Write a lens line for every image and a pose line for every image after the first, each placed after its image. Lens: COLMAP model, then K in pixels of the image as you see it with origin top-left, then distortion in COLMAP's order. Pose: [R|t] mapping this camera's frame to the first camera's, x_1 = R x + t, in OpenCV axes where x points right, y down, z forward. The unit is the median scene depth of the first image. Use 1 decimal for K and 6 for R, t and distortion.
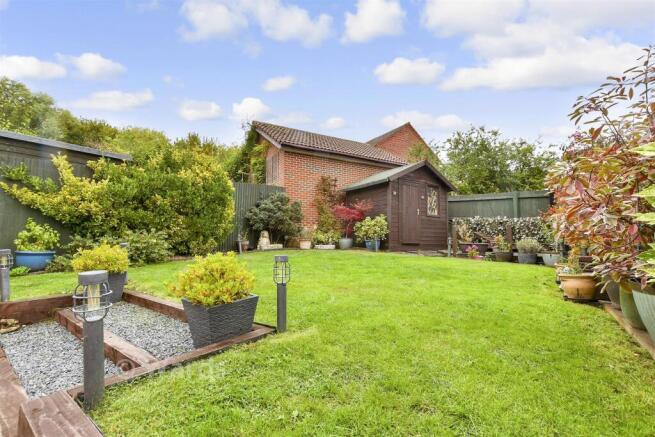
lens RADIAL K [[291.2, 0, 327.1], [0, 291.2, 218.6], [0, 0, 1]] dist [-0.001943, -0.000131]
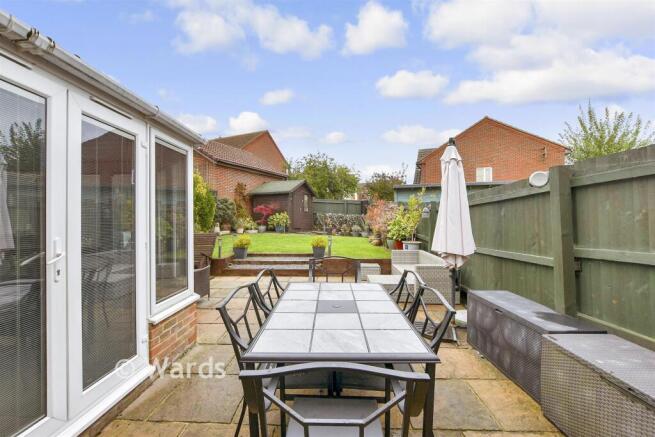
lens RADIAL K [[291.2, 0, 326.7], [0, 291.2, 218.6], [0, 0, 1]] dist [-0.001943, -0.000131]
pose [[0.825148, -0.003651, 0.564905, -0.569643], [-0.035920, 0.997617, 0.058915, -0.082577], [-0.563774, -0.068905, 0.823050, -0.545535]]
